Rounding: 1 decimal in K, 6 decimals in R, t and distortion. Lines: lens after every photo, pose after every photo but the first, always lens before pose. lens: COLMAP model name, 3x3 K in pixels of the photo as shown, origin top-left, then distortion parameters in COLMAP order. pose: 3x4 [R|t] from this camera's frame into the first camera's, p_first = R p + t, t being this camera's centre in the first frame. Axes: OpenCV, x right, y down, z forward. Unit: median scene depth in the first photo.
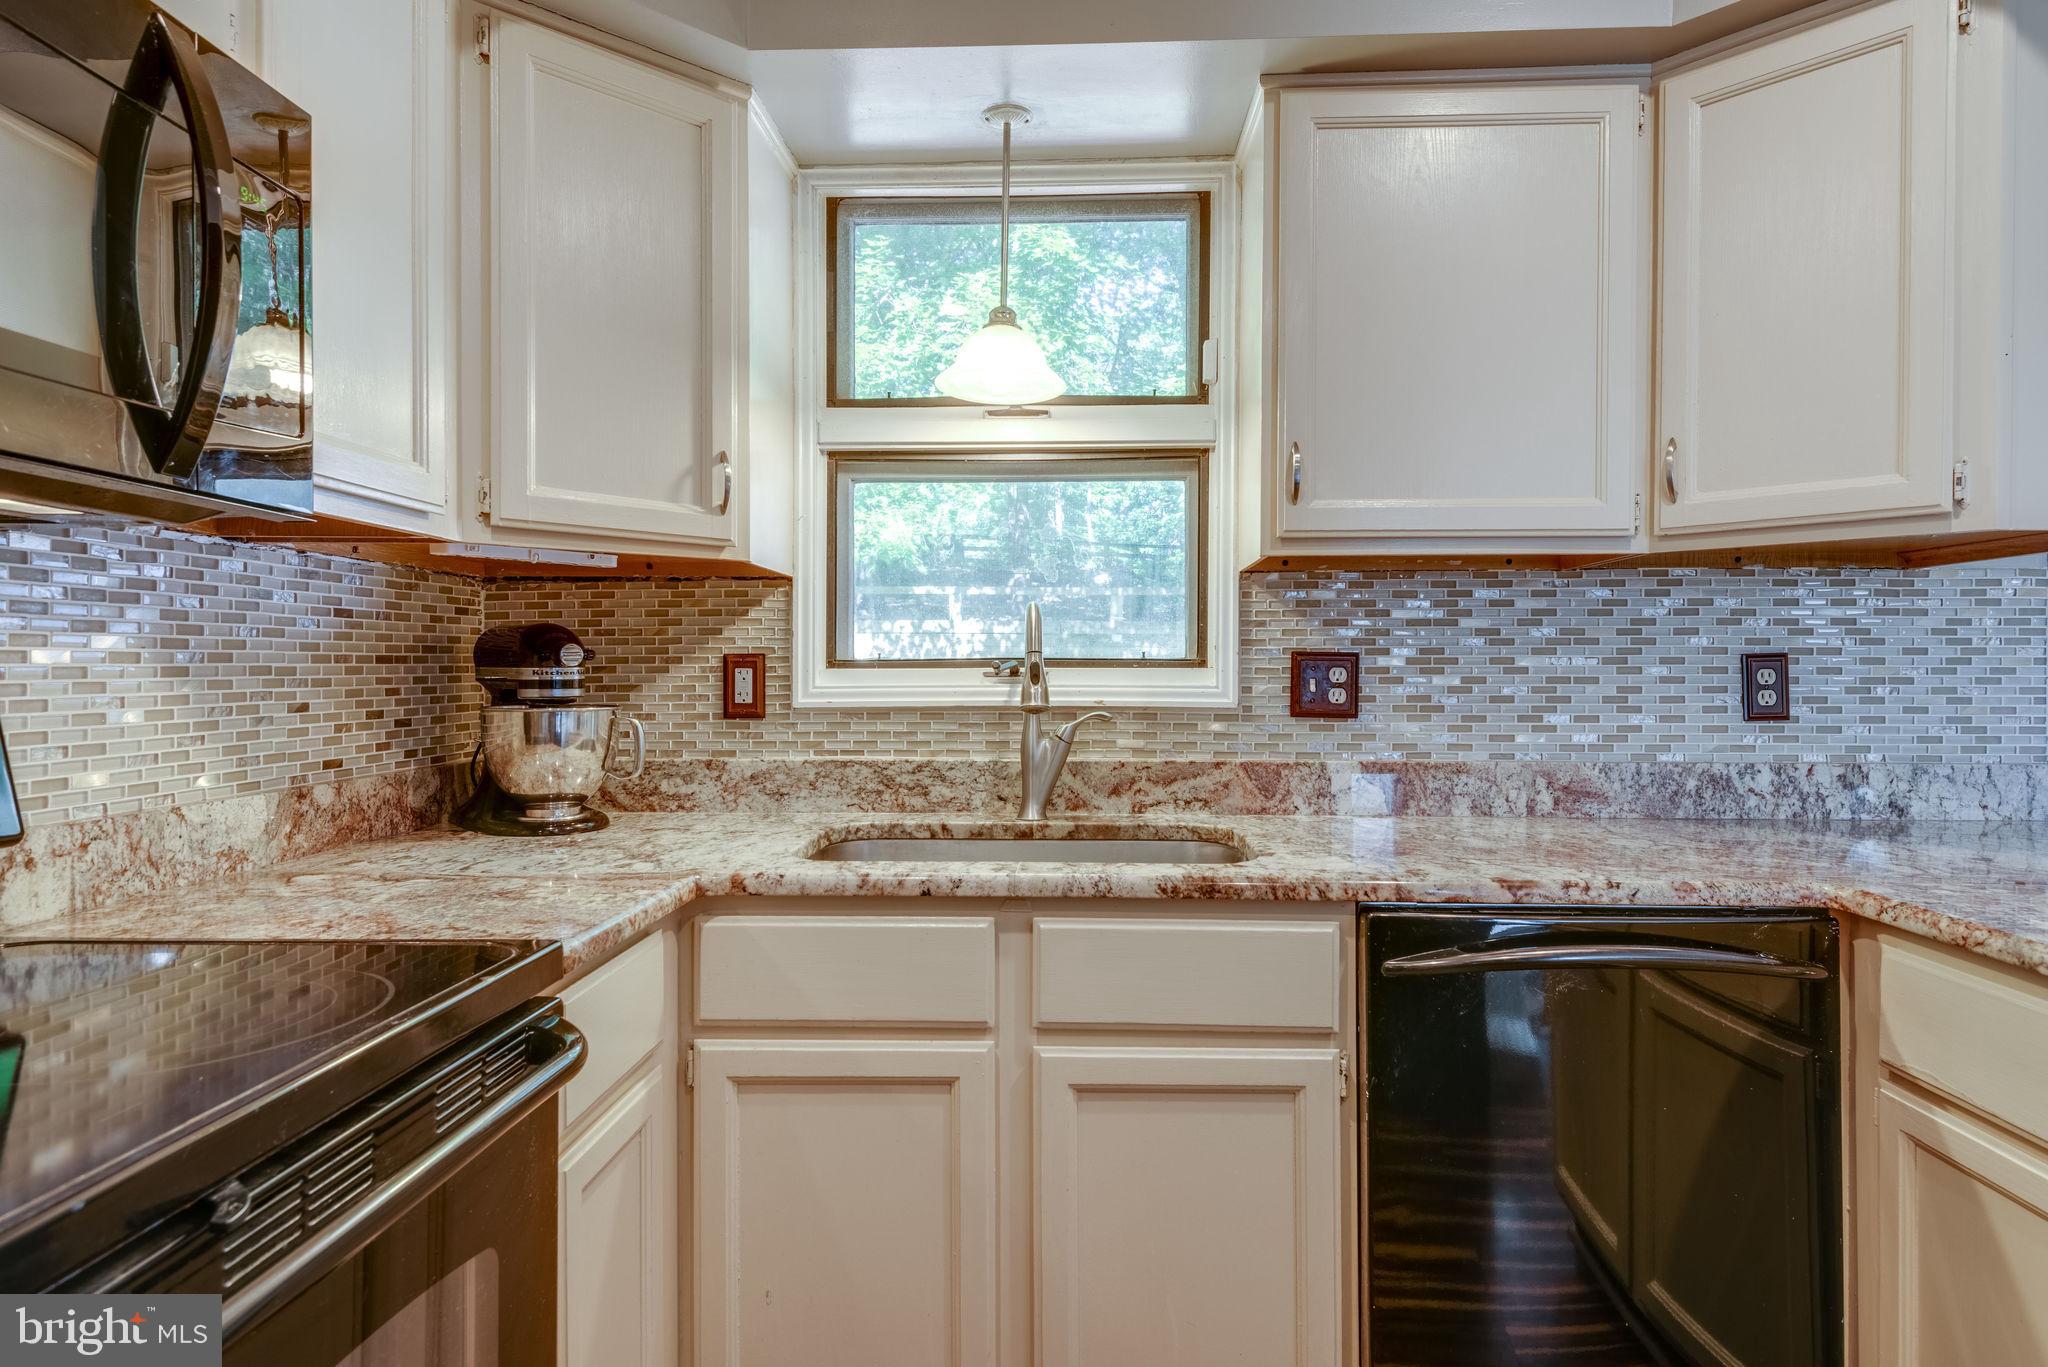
lens RADIAL K [[1143.7, 0, 1050.5], [0, 1143.7, 677.1], [0, 0, 1]] dist [0.036663, -0.023714]
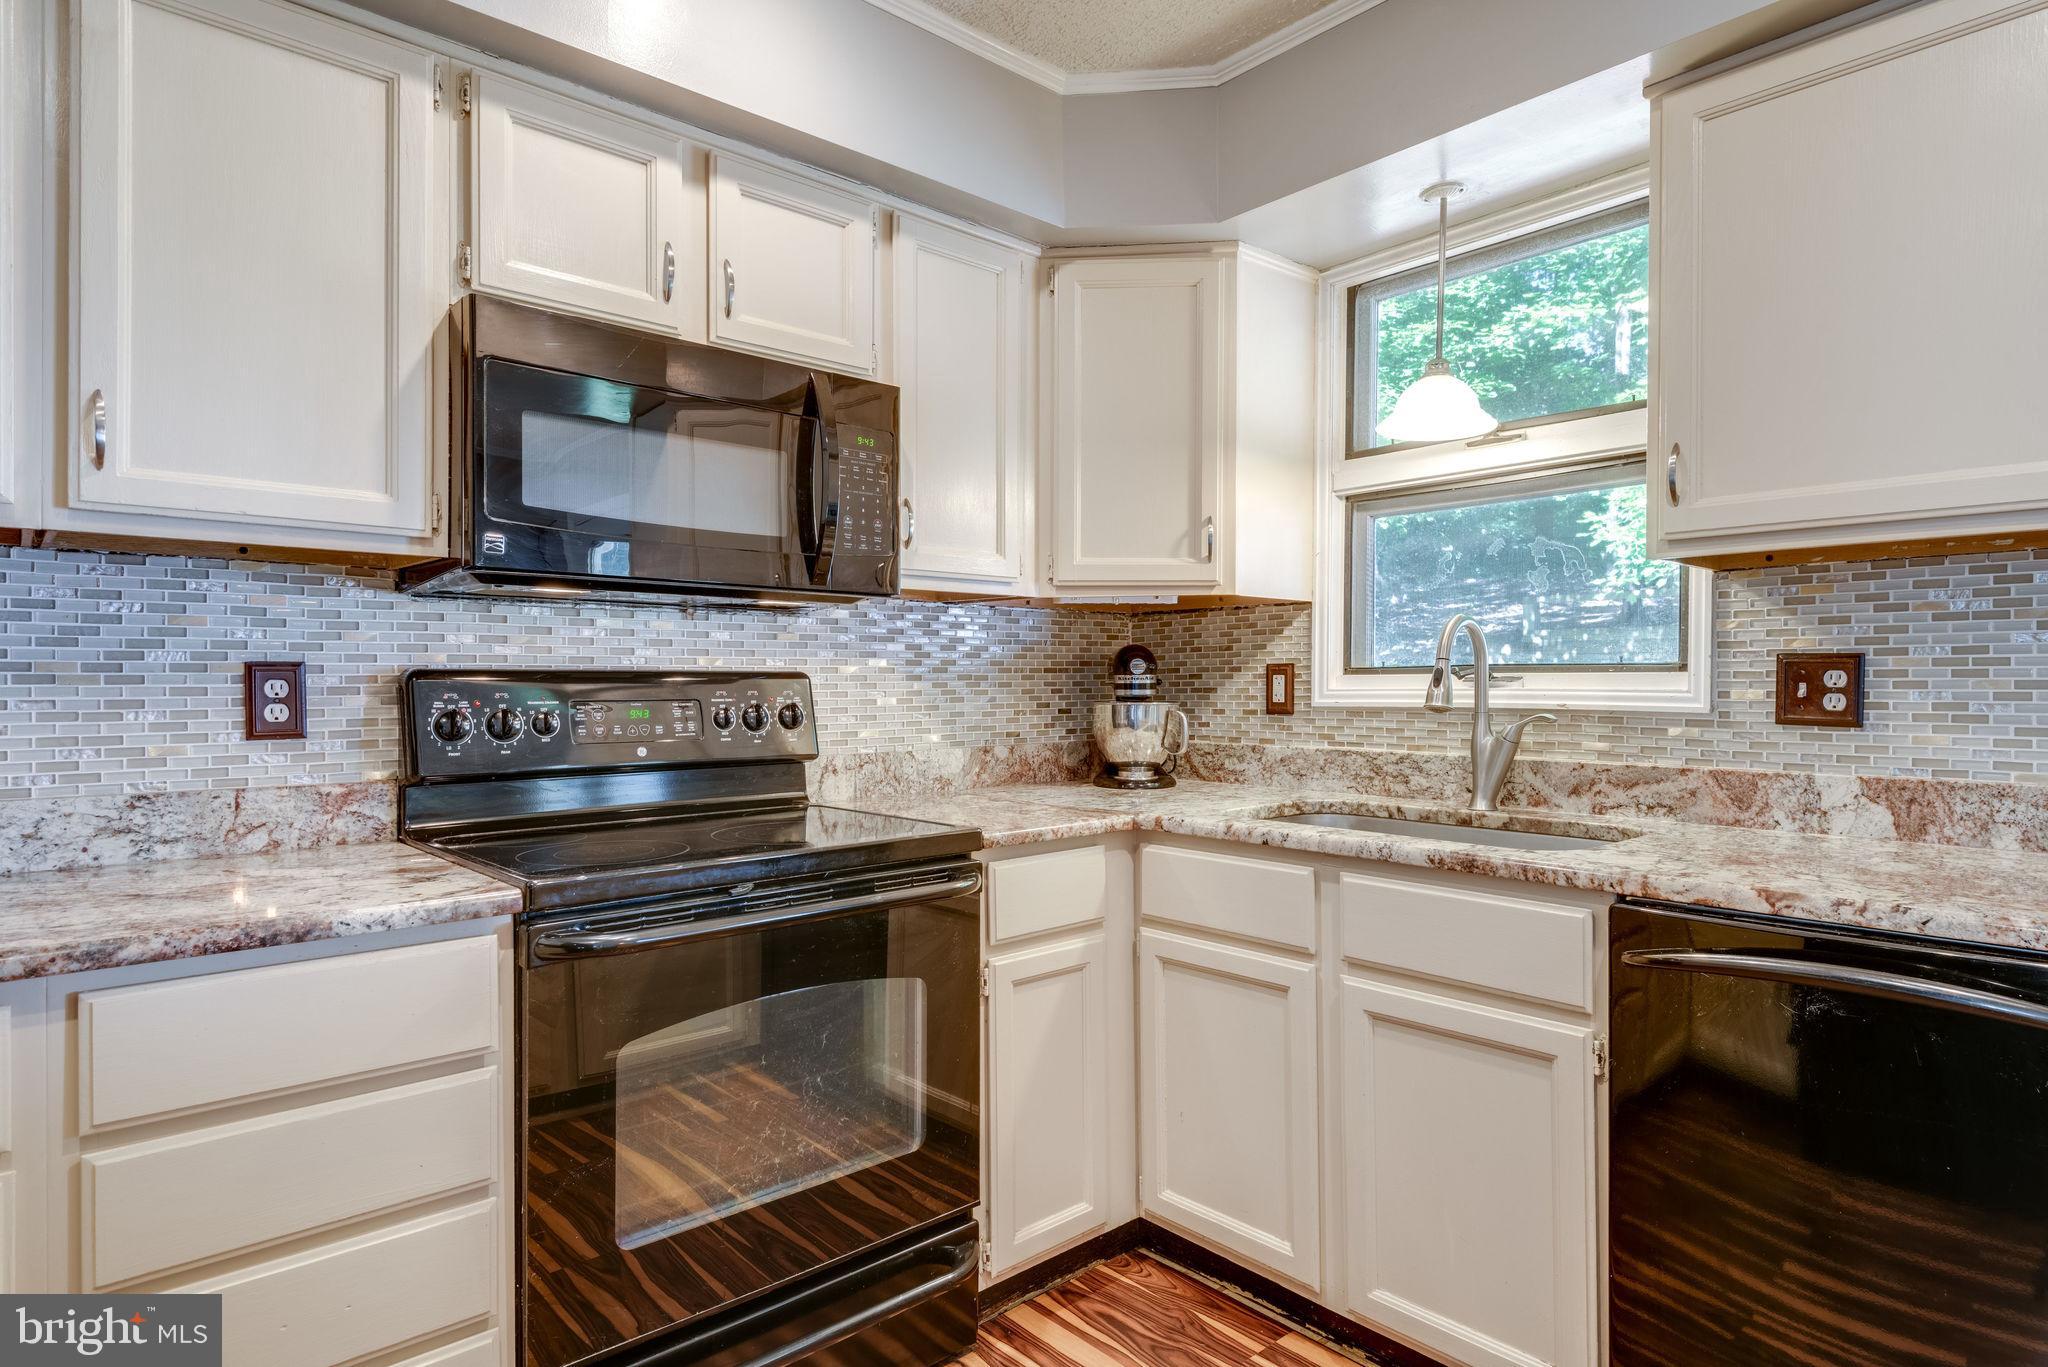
lens RADIAL K [[1143.7, 0, 1013.4], [0, 1143.7, 677.6], [0, 0, 1]] dist [0.036663, -0.023714]
pose [[0.680620, -0.003846, -0.732627, 0.499934], [-0.002039, 0.999972, -0.007143, 0.005396], [0.732634, 0.006355, 0.680593, -0.090349]]
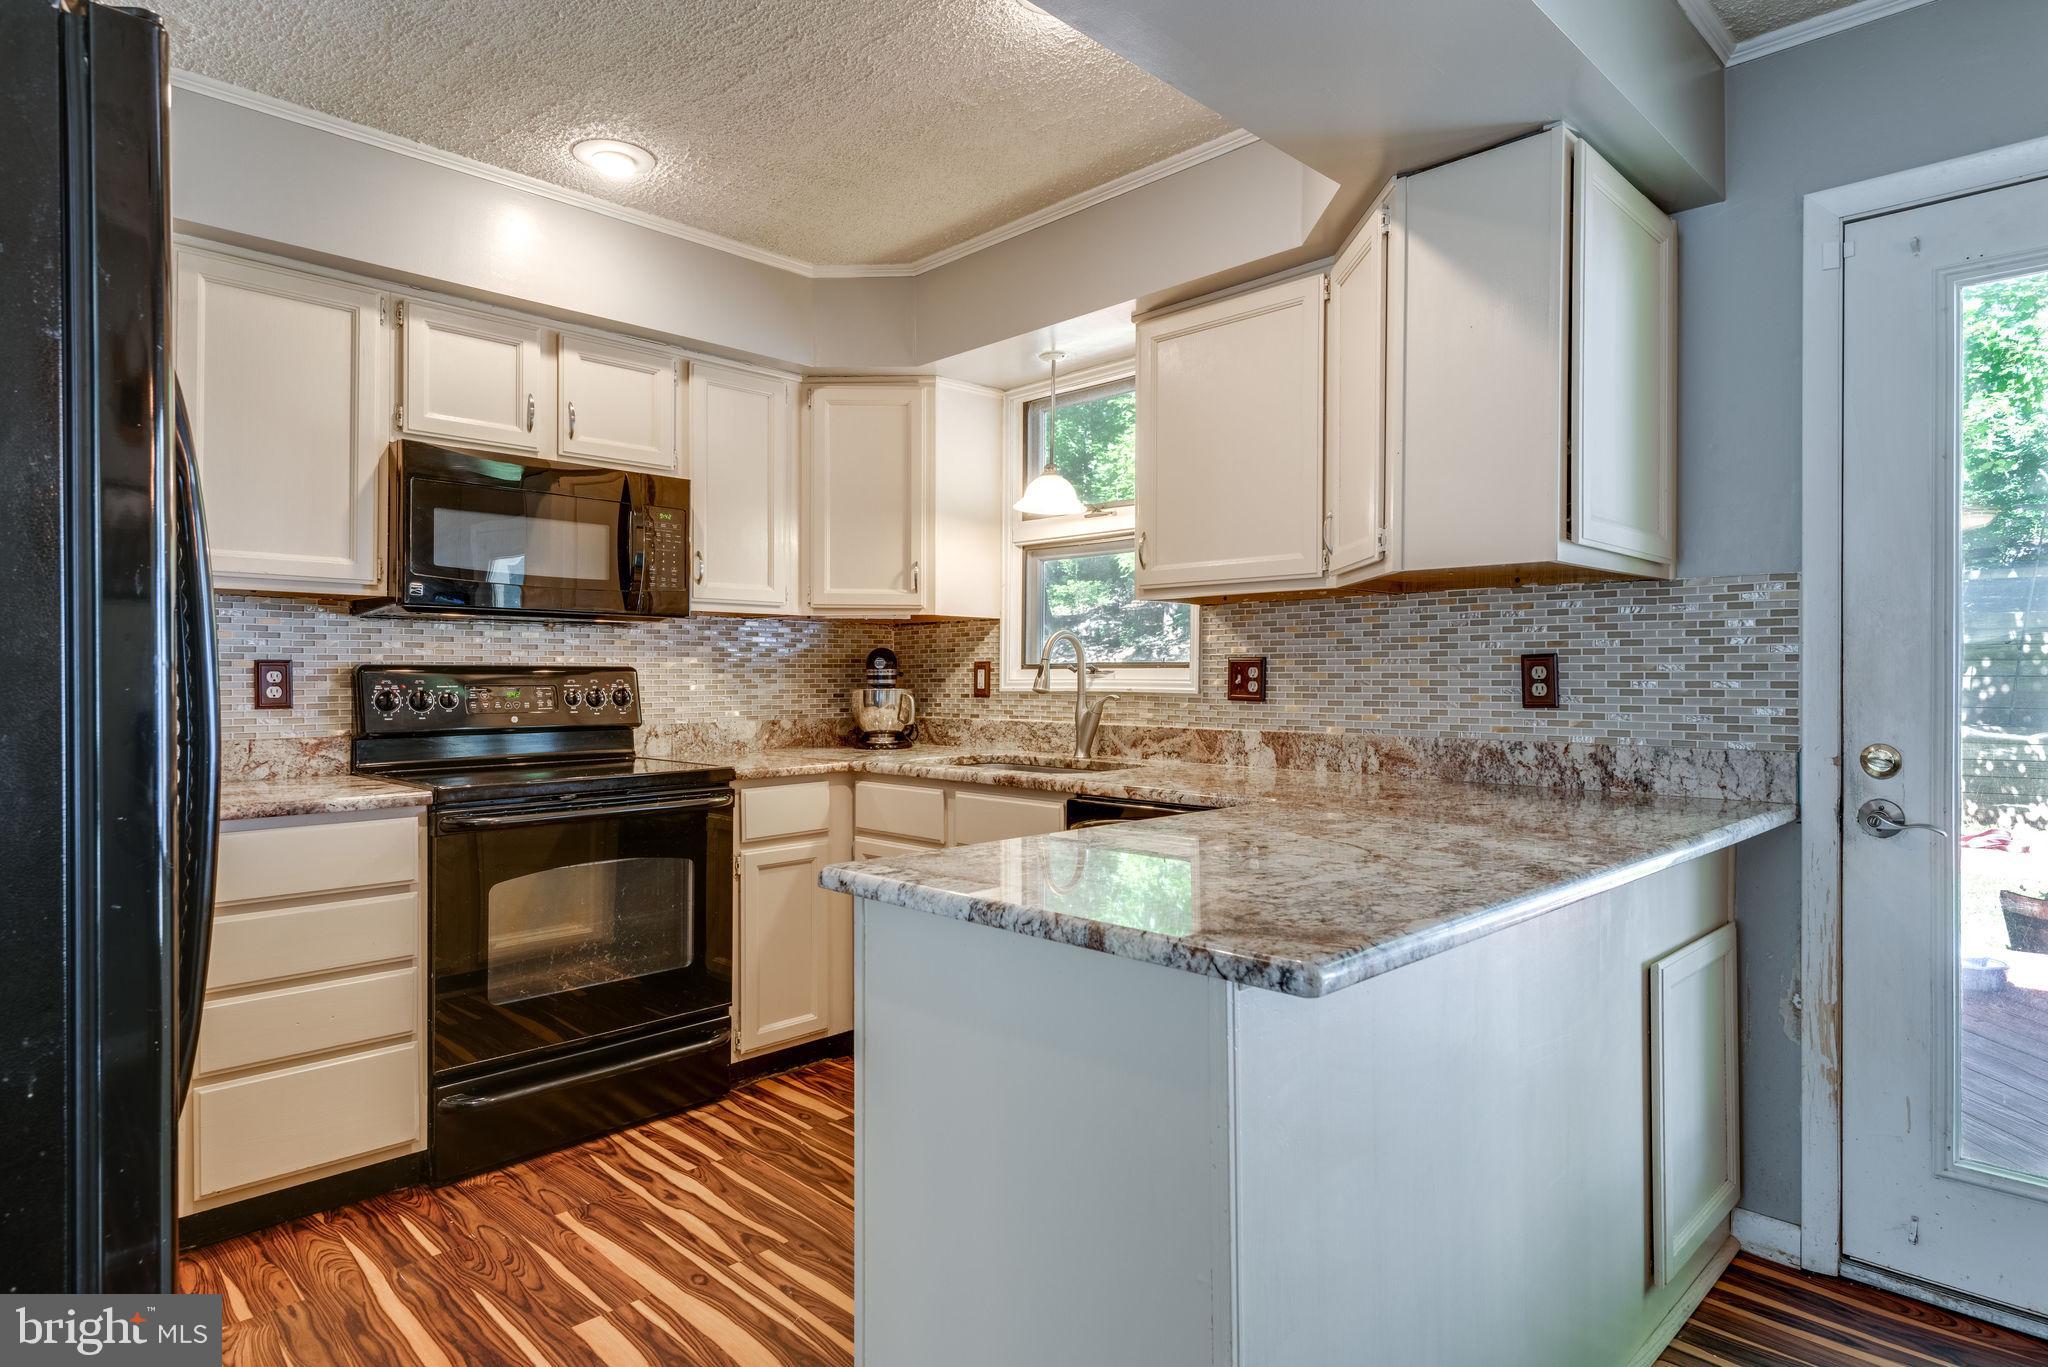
lens RADIAL K [[1143.7, 0, 1007.7], [0, 1143.7, 664.7], [0, 0, 1]] dist [0.036663, -0.023714]
pose [[0.720817, -0.007093, -0.693089, 1.099307], [-0.003300, 0.999901, -0.013665, 0.010303], [0.693117, 0.012138, 0.720723, -0.301589]]
